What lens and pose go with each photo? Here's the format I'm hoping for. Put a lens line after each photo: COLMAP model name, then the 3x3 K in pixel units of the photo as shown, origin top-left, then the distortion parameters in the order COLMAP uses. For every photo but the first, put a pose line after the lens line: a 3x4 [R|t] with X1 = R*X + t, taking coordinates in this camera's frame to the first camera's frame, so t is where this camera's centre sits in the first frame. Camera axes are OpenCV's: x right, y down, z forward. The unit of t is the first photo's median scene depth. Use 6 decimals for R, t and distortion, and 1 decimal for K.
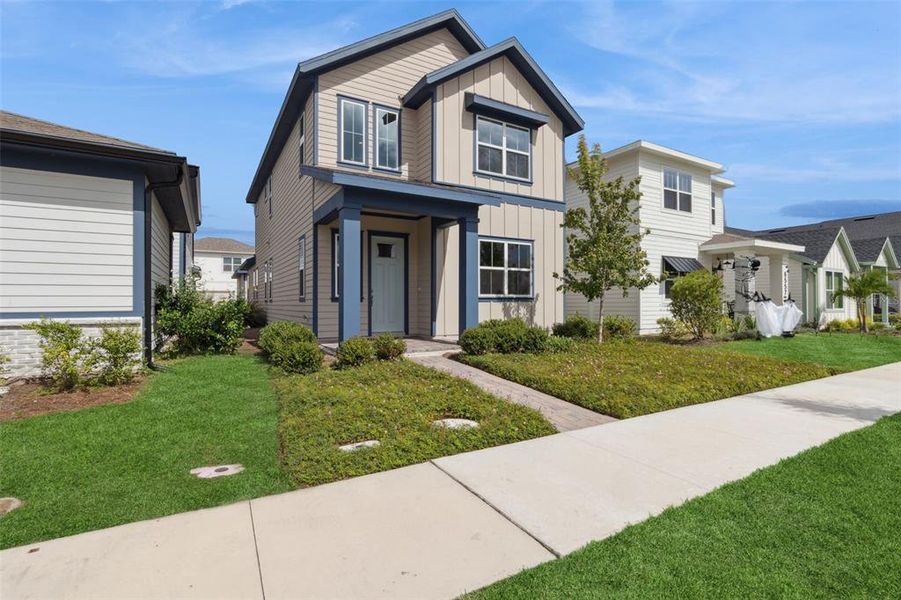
lens RADIAL K [[420.9, 0, 450.5], [0, 420.9, 300.0], [0, 0, 1]] dist [-0.017952, -0.000351]
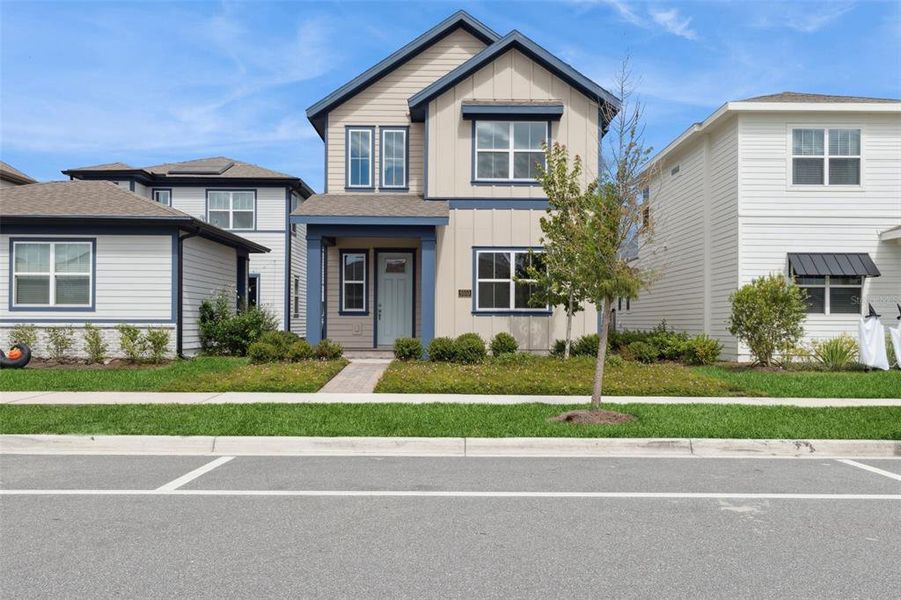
lens RADIAL K [[722.0, 0, 452.0], [0, 722.0, 317.6], [0, 0, 1]] dist [-0.000246, -0.000763]
pose [[0.869581, 0.003442, -0.493779, 0.837100], [-0.003780, 0.999993, 0.000314, 0.007584], [0.493776, 0.001593, 0.869588, -0.464798]]
